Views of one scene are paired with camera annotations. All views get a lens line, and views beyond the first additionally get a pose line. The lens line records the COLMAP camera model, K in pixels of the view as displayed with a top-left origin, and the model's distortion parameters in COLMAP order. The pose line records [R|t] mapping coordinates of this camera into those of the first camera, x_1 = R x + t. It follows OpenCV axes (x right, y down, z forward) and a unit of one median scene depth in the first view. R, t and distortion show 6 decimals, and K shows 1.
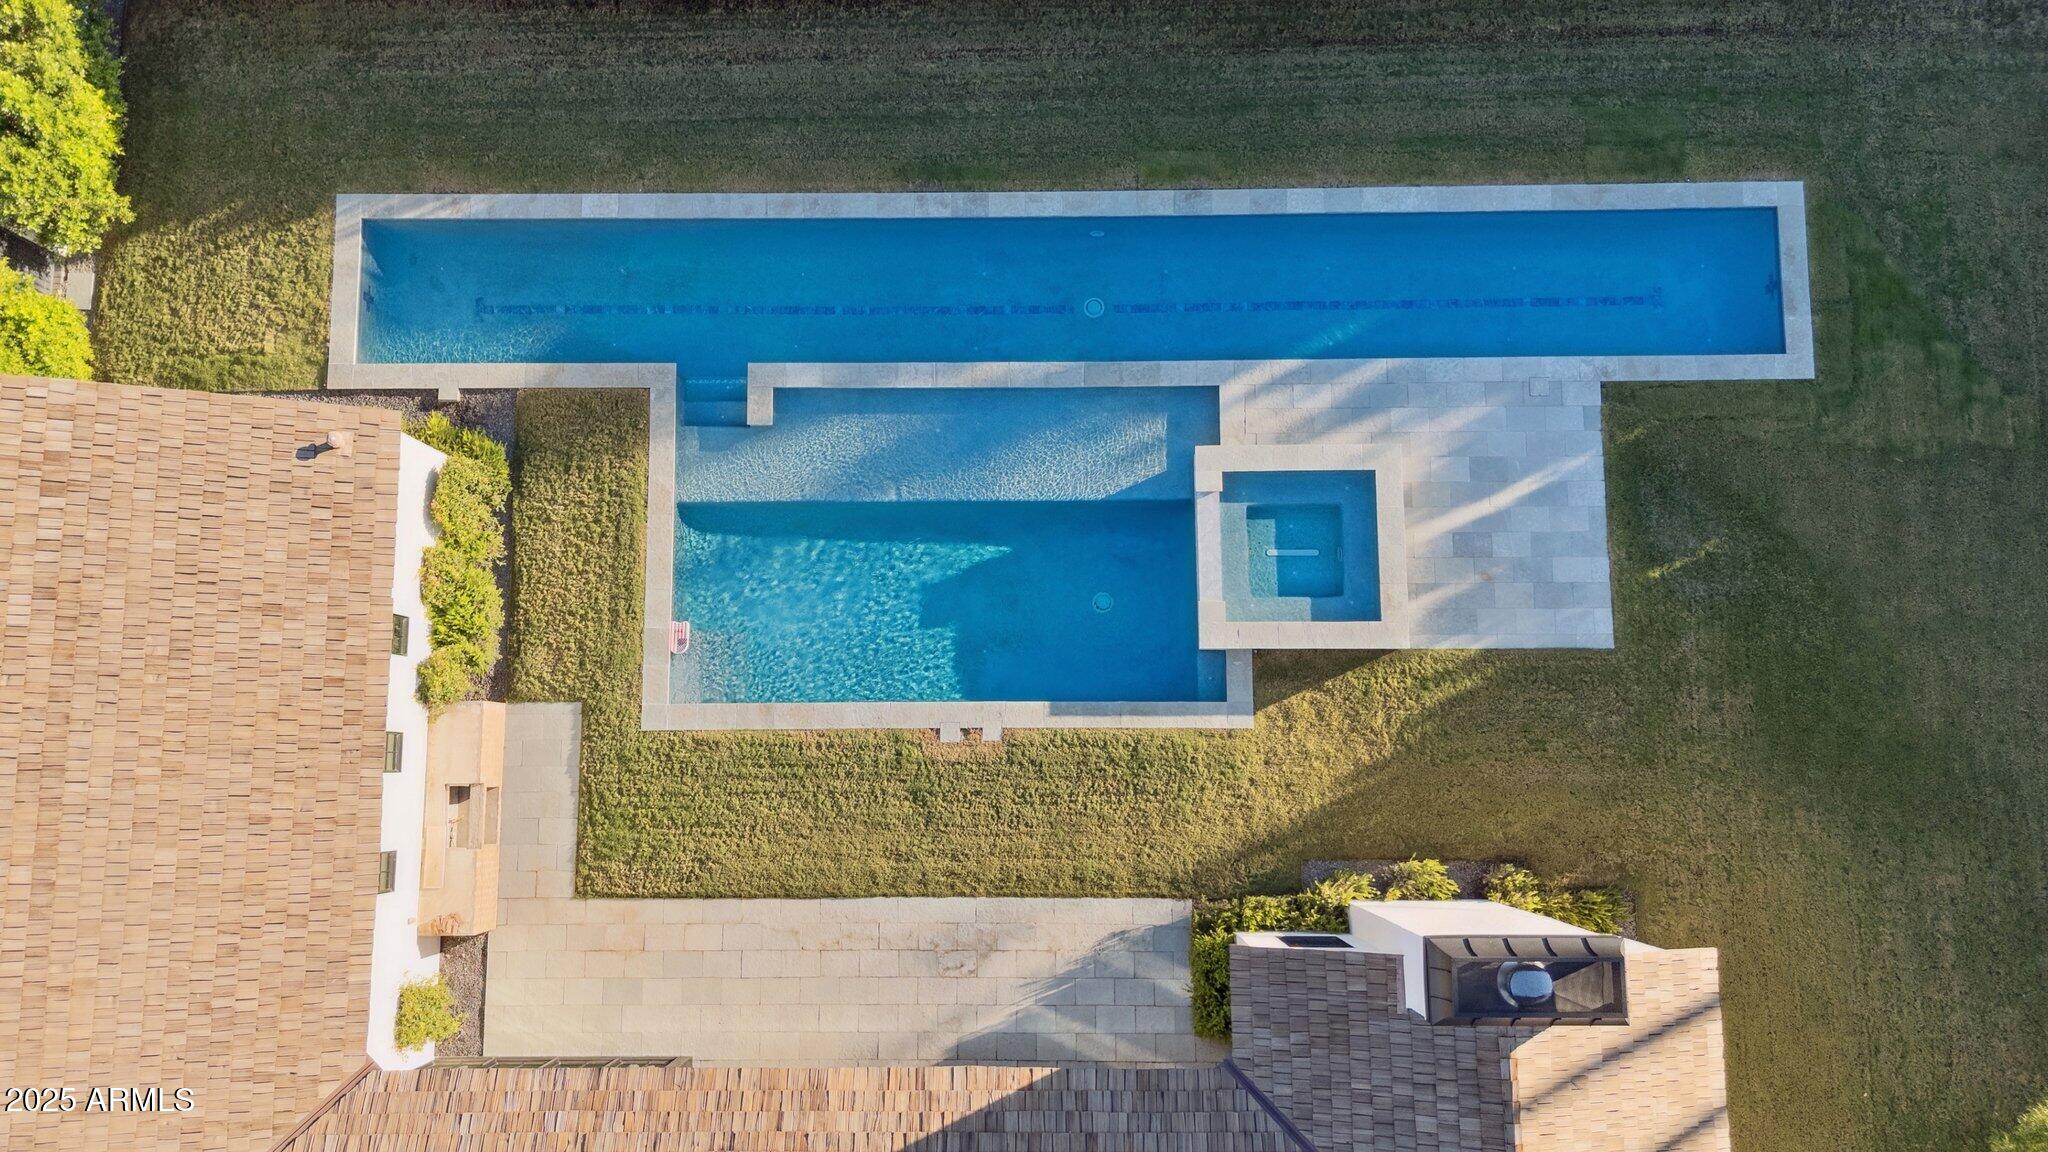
lens RADIAL K [[1426.9, 0, 1024.0], [0, 1426.9, 576.0], [0, 0, 1]] dist [0.006799, 0.001117]
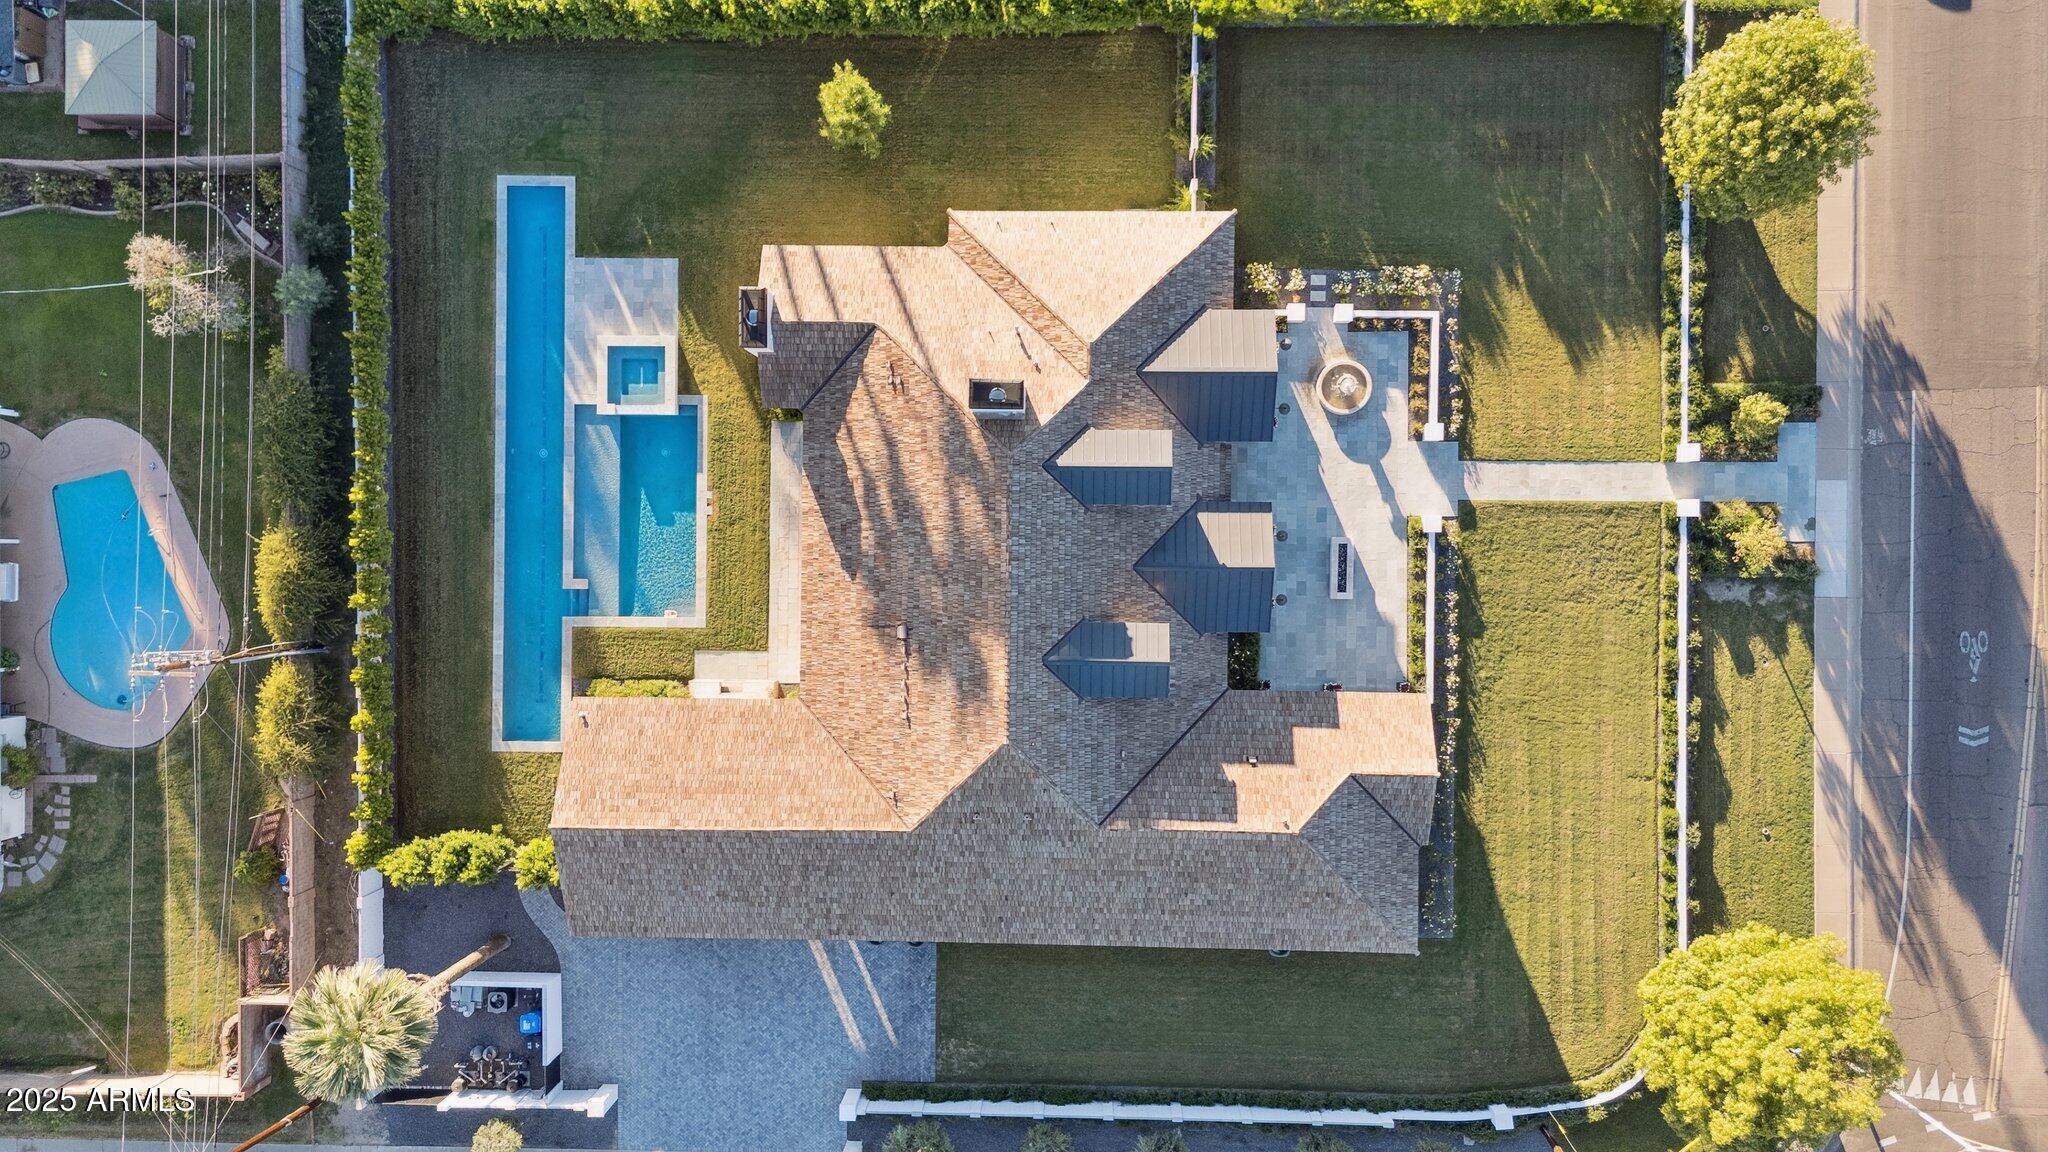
lens RADIAL K [[1311.1, 0, 1024.0], [0, 1311.1, 576.0], [0, 0, 1]] dist [-0.002035, -0.001192]
pose [[0.016396, -0.999864, 0.001468, -0.166847], [0.992517, 0.016453, 0.120996, 0.397716], [-0.121004, -0.000527, 0.992652, -1.474409]]
